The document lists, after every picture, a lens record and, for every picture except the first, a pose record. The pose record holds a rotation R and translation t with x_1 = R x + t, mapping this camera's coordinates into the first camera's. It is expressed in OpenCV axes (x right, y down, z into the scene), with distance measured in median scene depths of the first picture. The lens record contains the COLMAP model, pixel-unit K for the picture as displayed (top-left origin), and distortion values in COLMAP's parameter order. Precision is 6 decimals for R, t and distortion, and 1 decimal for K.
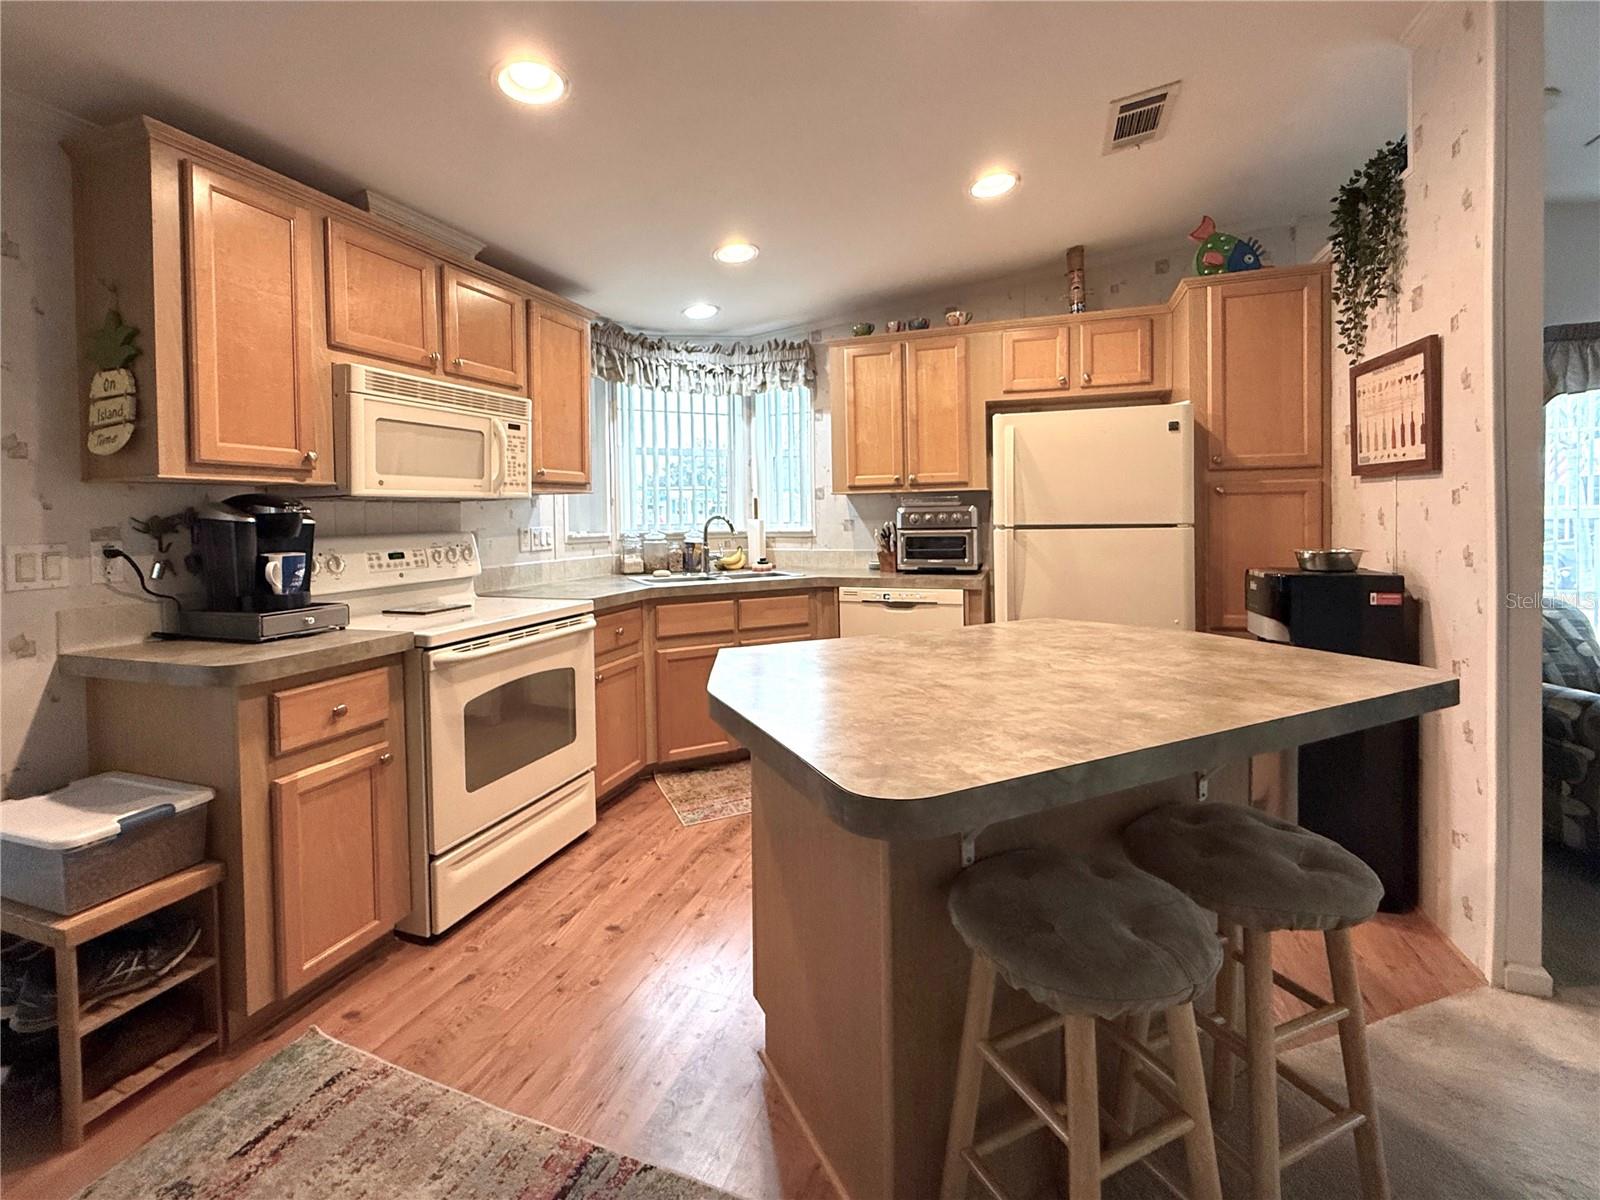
lens RADIAL K [[637.2, 0, 790.1], [0, 637.2, 513.4], [0, 0, 1]] dist [0.002233, -0.000337]
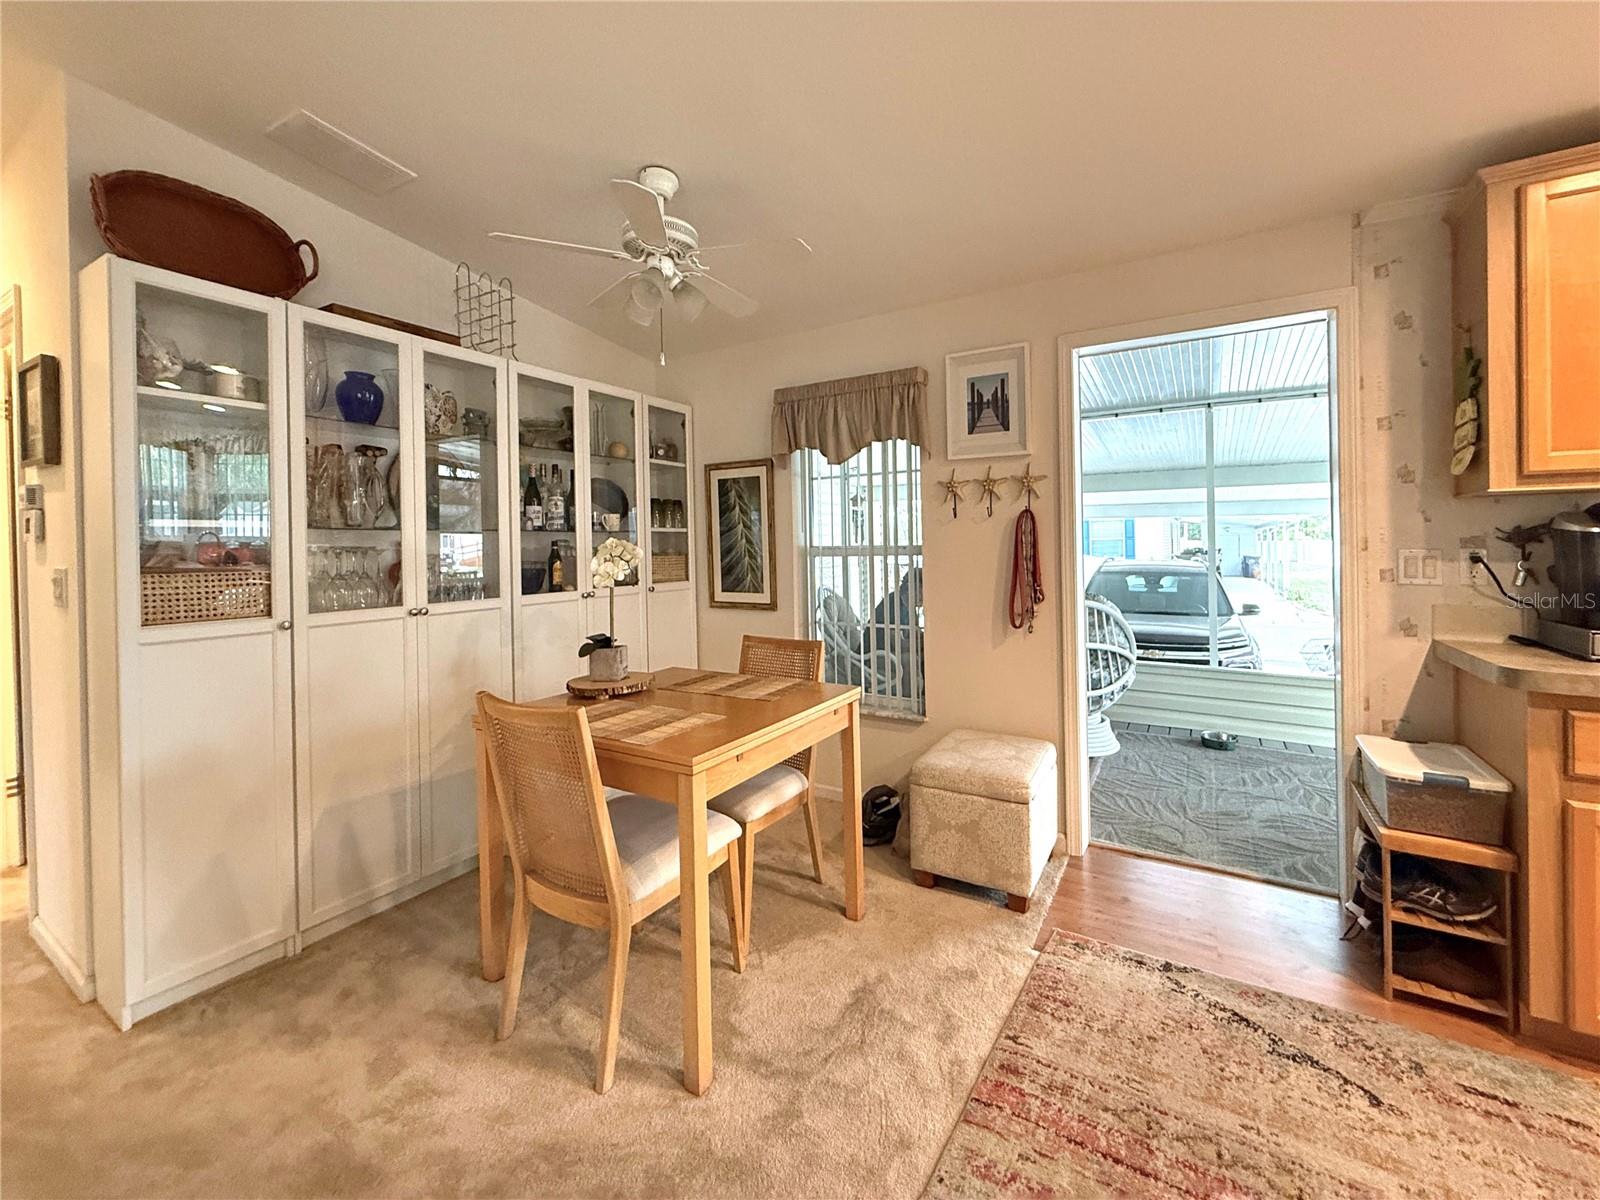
lens RADIAL K [[637.2, 0, 808.1], [0, 637.2, 603.6], [0, 0, 1]] dist [0.002233, -0.000337]
pose [[-0.191859, 0.111952, -0.975016, 0.329045], [0.010065, 0.993645, 0.112110, 0.000809], [0.981371, 0.011696, -0.191767, 0.048989]]
